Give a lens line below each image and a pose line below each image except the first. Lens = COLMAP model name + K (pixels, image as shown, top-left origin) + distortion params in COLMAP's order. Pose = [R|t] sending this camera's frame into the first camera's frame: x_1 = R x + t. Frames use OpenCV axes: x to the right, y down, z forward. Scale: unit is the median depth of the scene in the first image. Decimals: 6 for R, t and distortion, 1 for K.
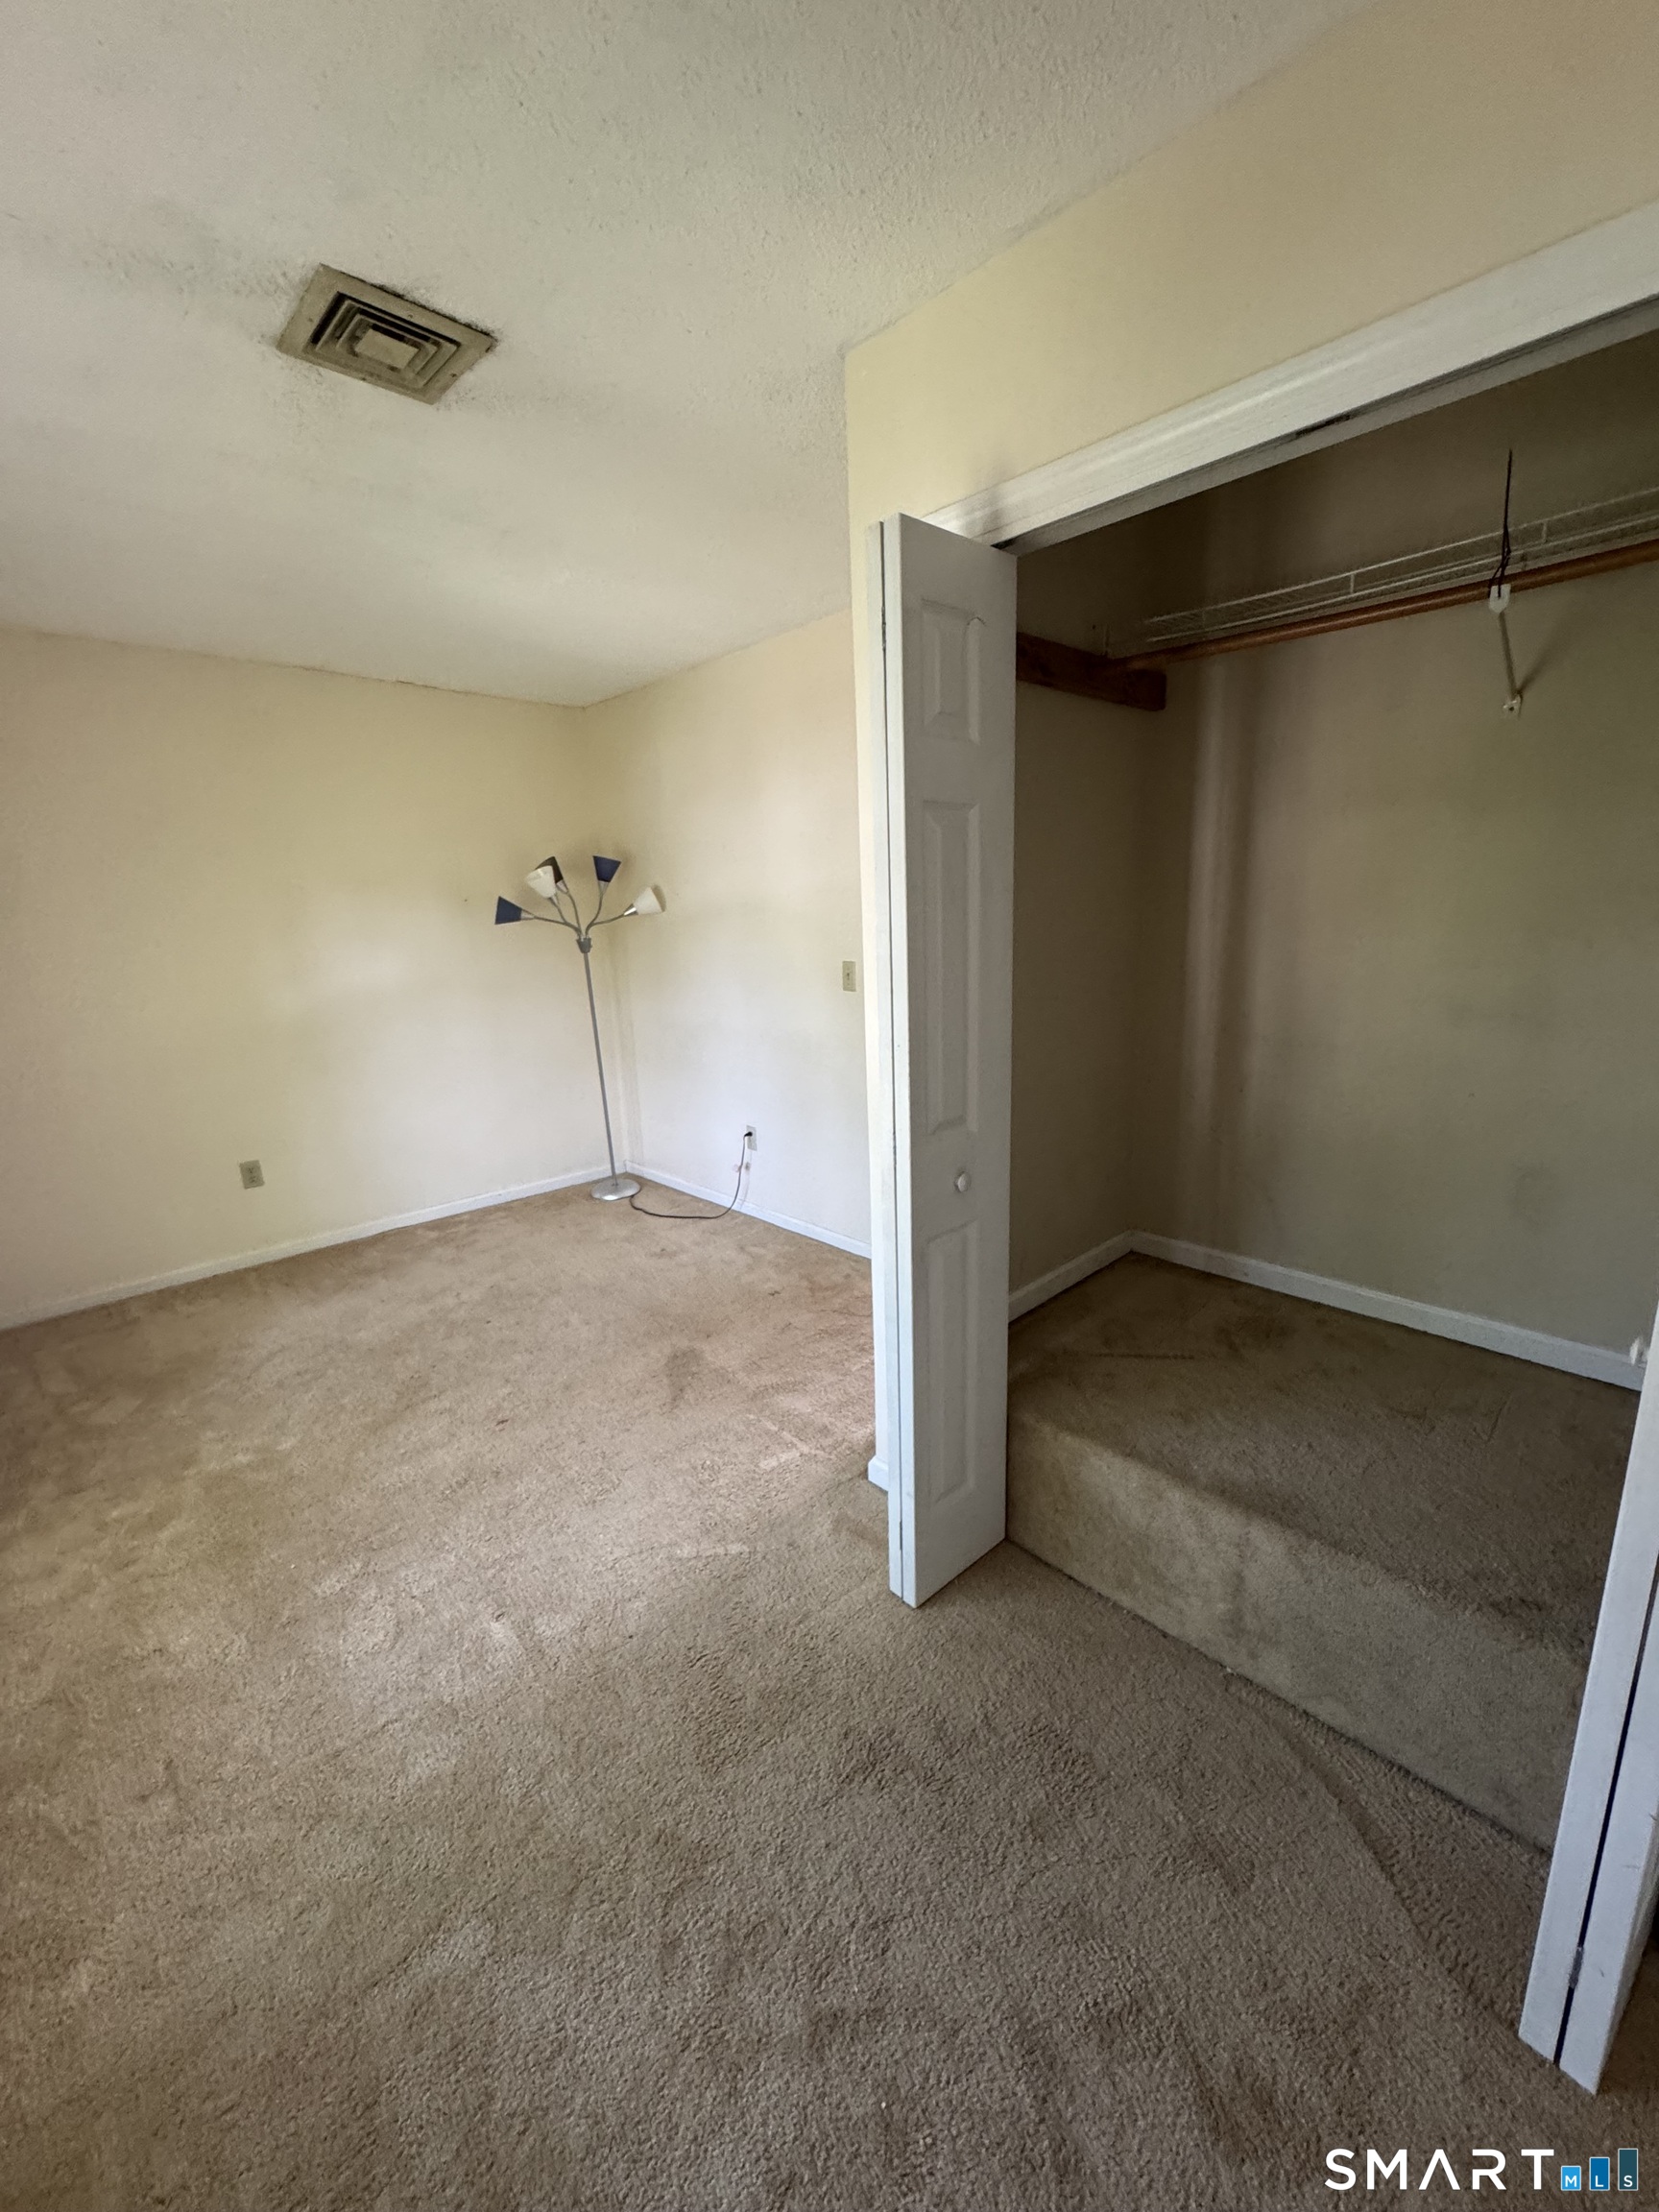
lens RADIAL K [[888.6, 0, 834.0], [0, 888.6, 1113.1], [0, 0, 1]] dist [0.001954, 0.000369]
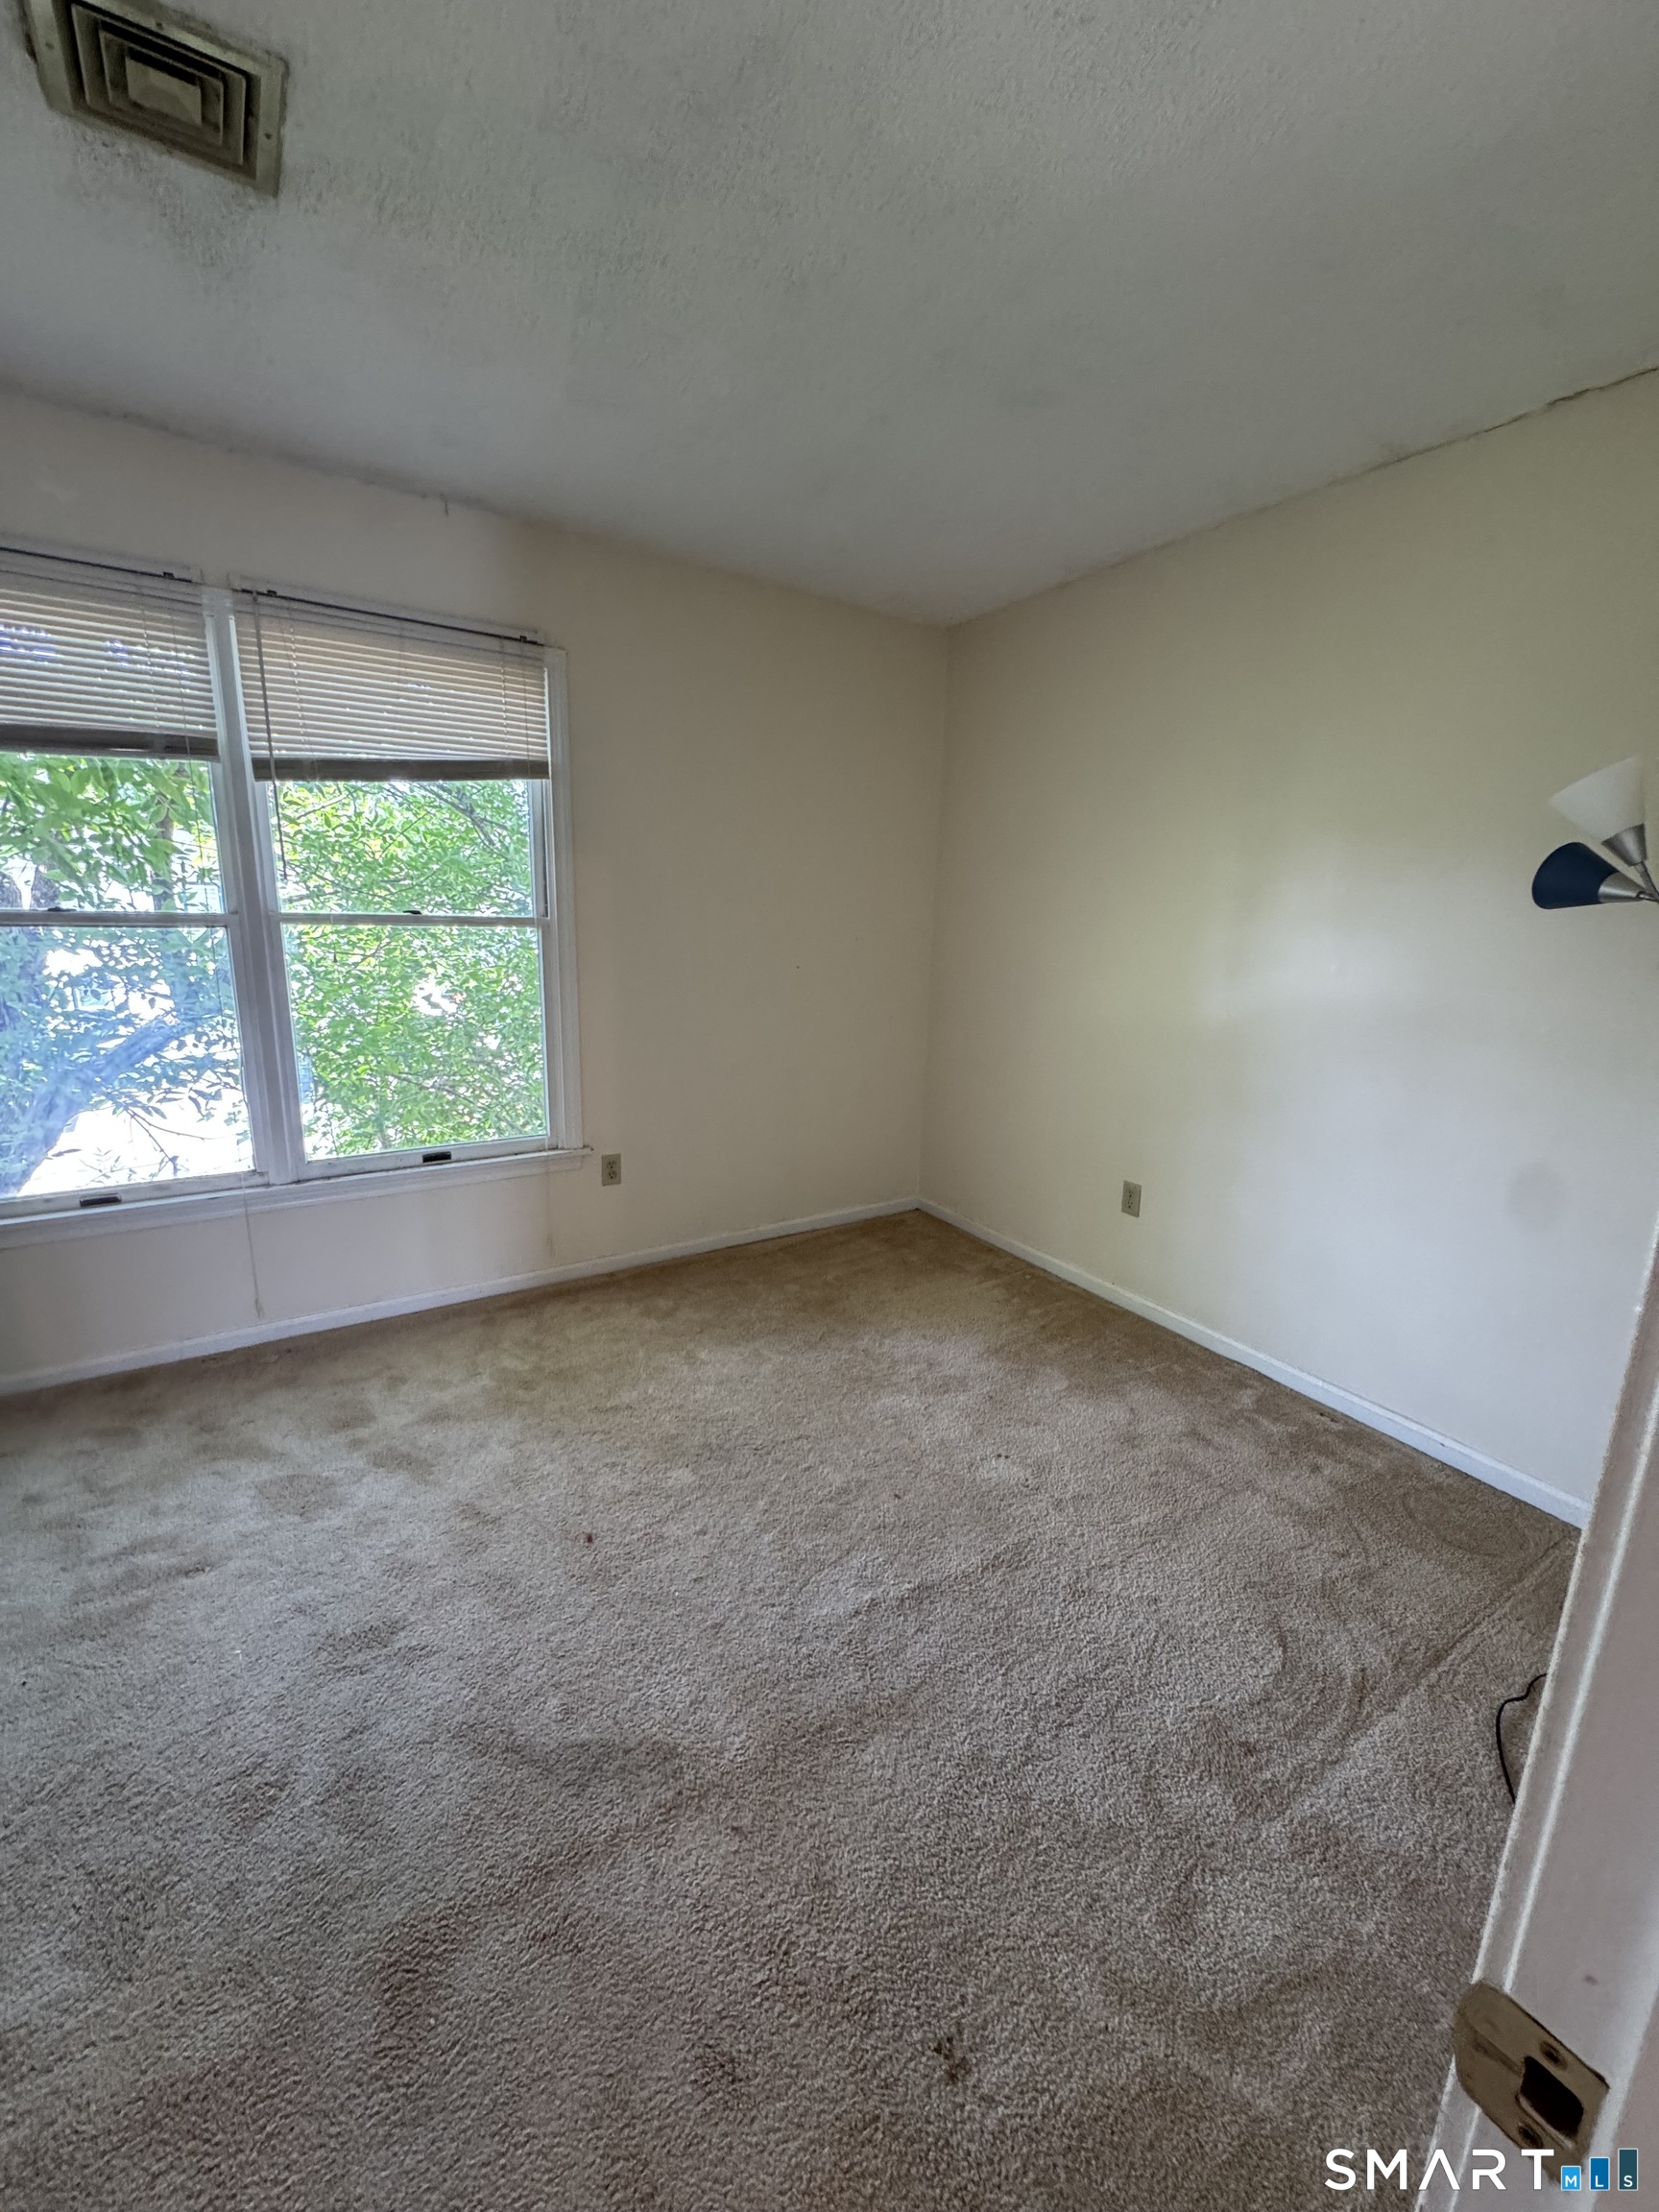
lens RADIAL K [[888.6, 0, 841.0], [0, 888.6, 1112.5], [0, 0, 1]] dist [0.001954, 0.000369]
pose [[-0.197025, 0.258420, -0.945727, 0.151752], [-0.237495, 0.923324, 0.301776, -0.194094], [0.951198, 0.284063, -0.120544, 0.858048]]
